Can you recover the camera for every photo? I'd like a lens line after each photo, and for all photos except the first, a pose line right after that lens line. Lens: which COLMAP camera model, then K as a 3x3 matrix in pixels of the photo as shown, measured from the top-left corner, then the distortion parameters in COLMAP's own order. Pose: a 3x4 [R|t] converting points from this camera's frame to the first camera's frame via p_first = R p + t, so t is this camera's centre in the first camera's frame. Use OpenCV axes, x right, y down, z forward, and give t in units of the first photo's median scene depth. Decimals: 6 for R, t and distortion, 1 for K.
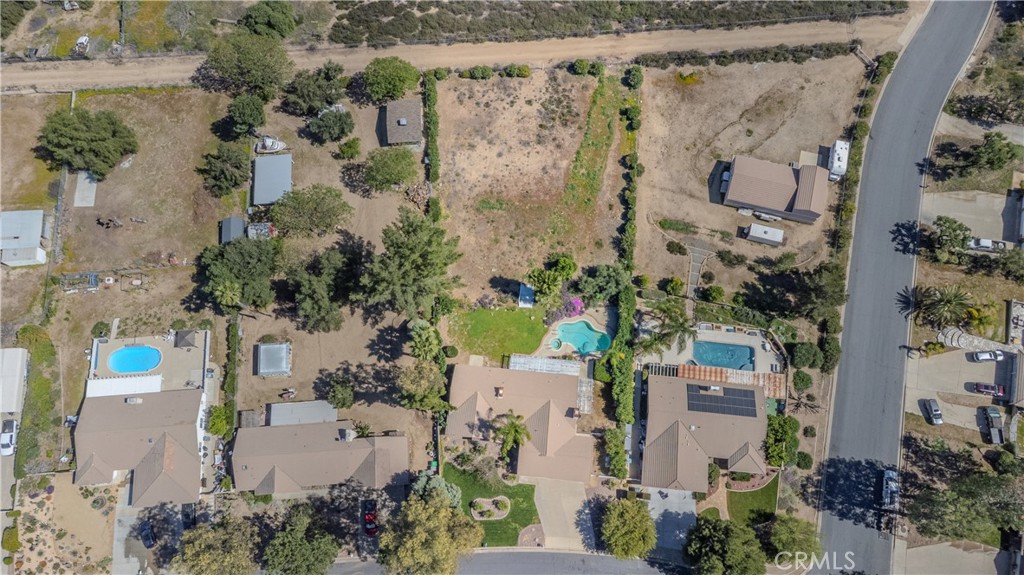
lens RADIAL K [[765.1, 0, 509.2], [0, 765.1, 285.9], [0, 0, 1]] dist [0.027658, 0.039096]
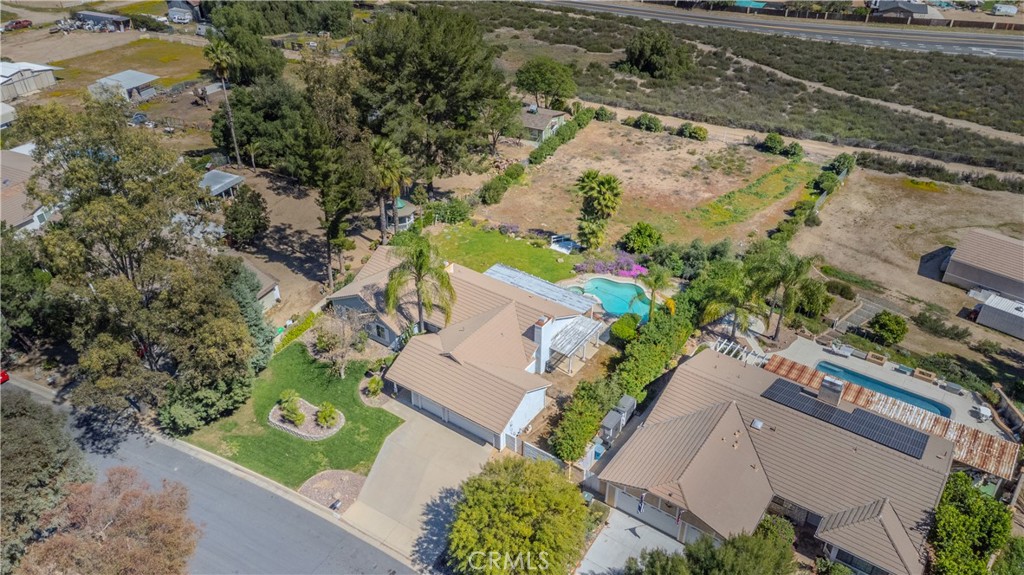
lens RADIAL K [[765.1, 0, 512.6], [0, 765.1, 279.9], [0, 0, 1]] dist [0.027658, 0.039096]
pose [[0.867625, 0.276540, -0.413222, 0.267905], [-0.477199, 0.696566, -0.535796, 0.420034], [0.139667, 0.662059, 0.736323, 0.575744]]
